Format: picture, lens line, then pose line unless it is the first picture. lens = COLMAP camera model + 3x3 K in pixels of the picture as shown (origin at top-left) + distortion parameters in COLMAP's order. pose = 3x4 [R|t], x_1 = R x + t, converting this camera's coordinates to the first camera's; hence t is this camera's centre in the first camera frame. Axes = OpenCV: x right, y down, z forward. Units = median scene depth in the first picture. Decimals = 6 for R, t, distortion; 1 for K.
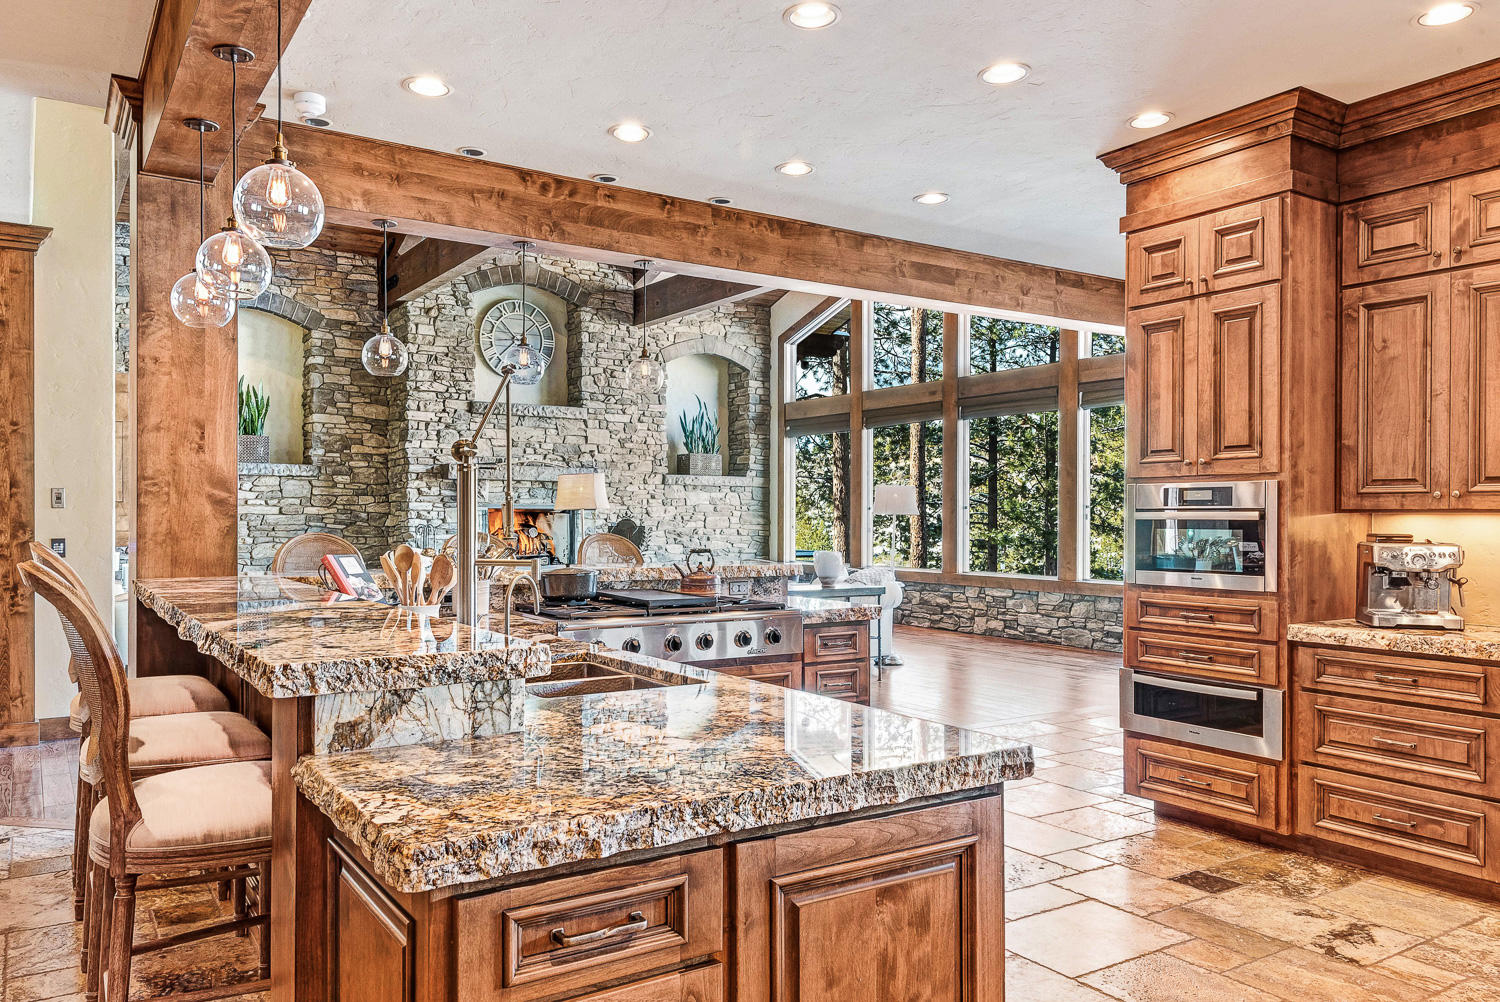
lens RADIAL K [[1081.0, 0, 723.7], [0, 1081.0, 488.6], [0, 0, 1]] dist [0.026099, -0.004362]
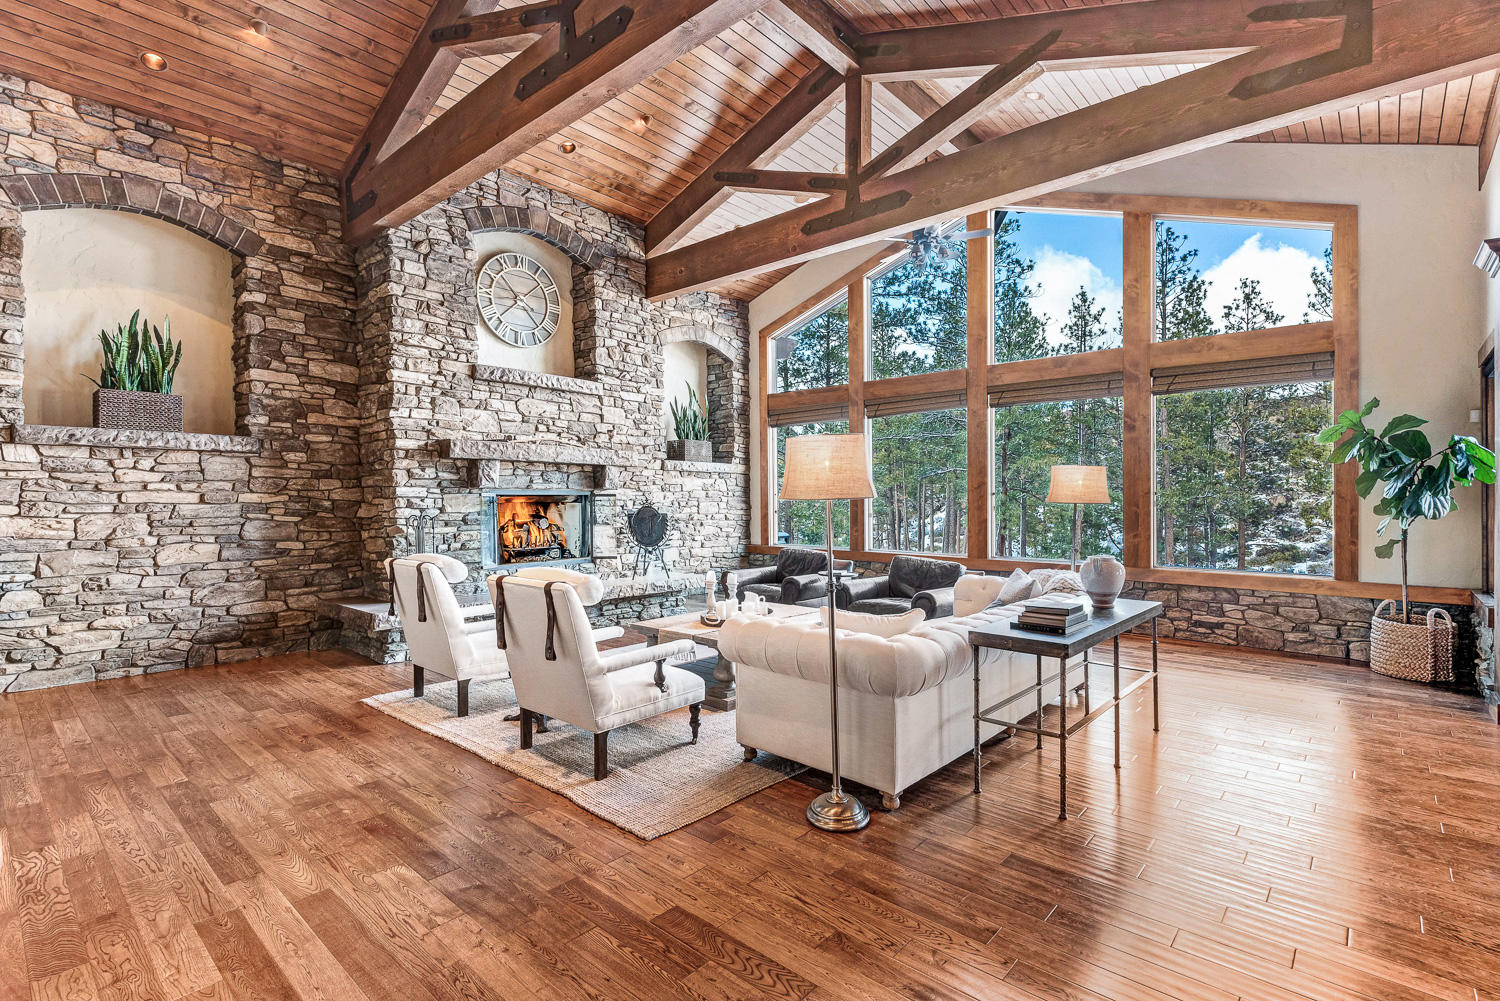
lens RADIAL K [[698.4, 0, 753.2], [0, 698.4, 501.3], [0, 0, 1]] dist [0.040898, -0.031543]
pose [[0.964553, -0.003405, 0.263867, -0.174479], [-0.004812, 0.999524, 0.030489, 0.005925], [-0.263845, -0.030677, 0.964077, 0.439471]]
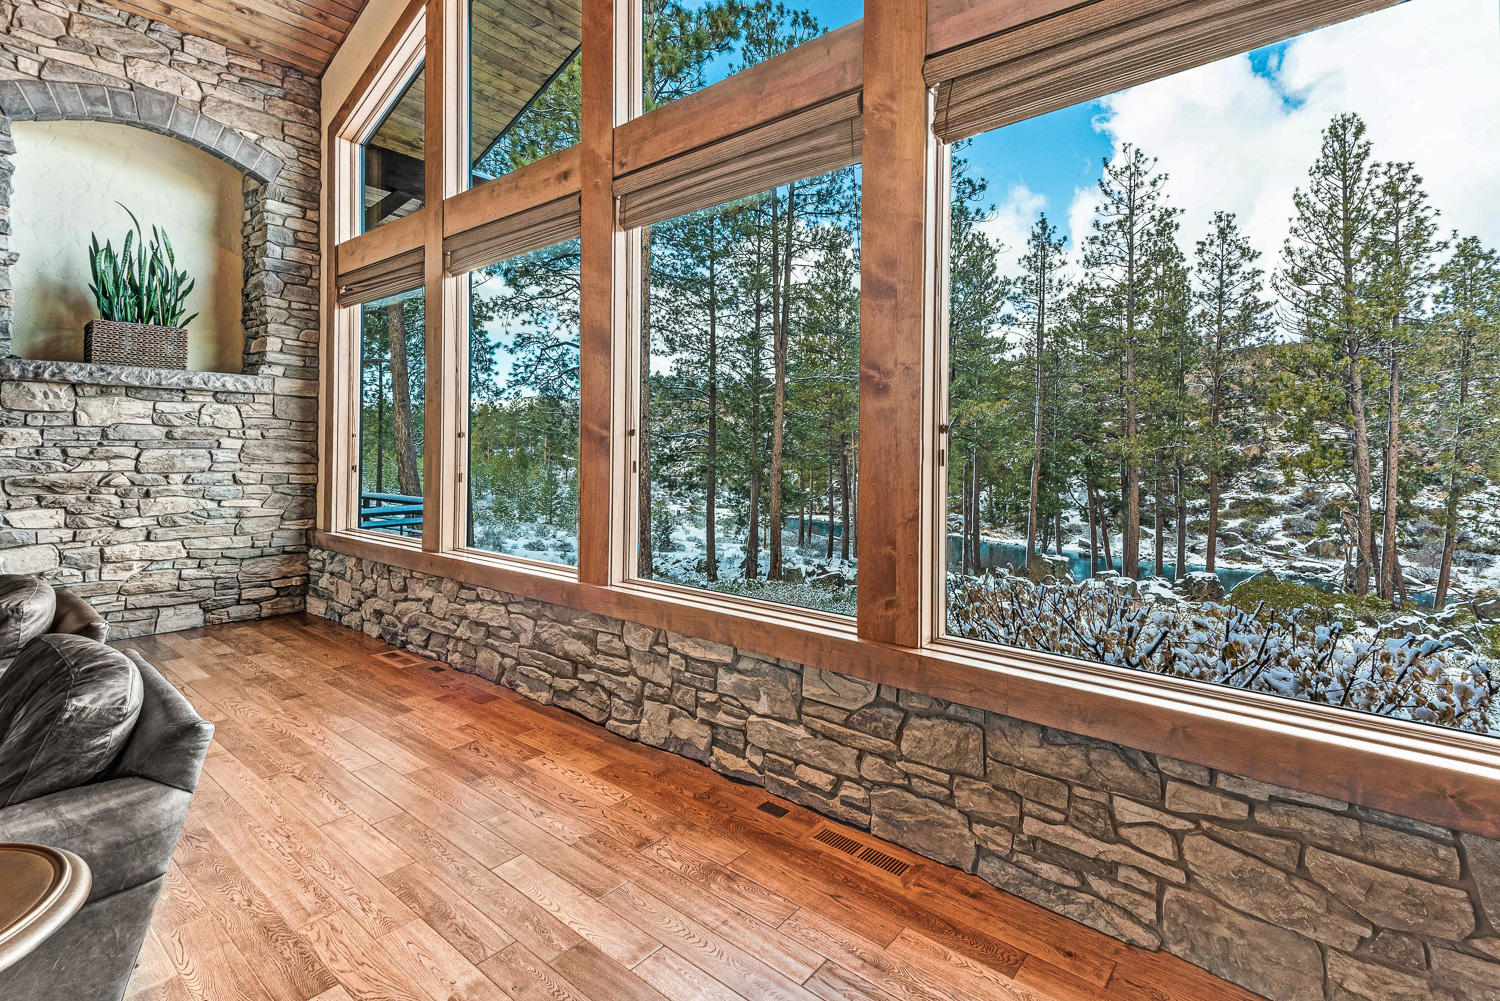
lens RADIAL K [[710.2, 0, 758.2], [0, 710.2, 448.0], [0, 0, 1]] dist [0.044662, -0.019338]
pose [[0.953516, 0.002881, 0.301329, 0.193188], [-0.012107, 0.999513, 0.028753, 0.015195], [-0.301099, -0.031064, 0.953087, 0.738093]]
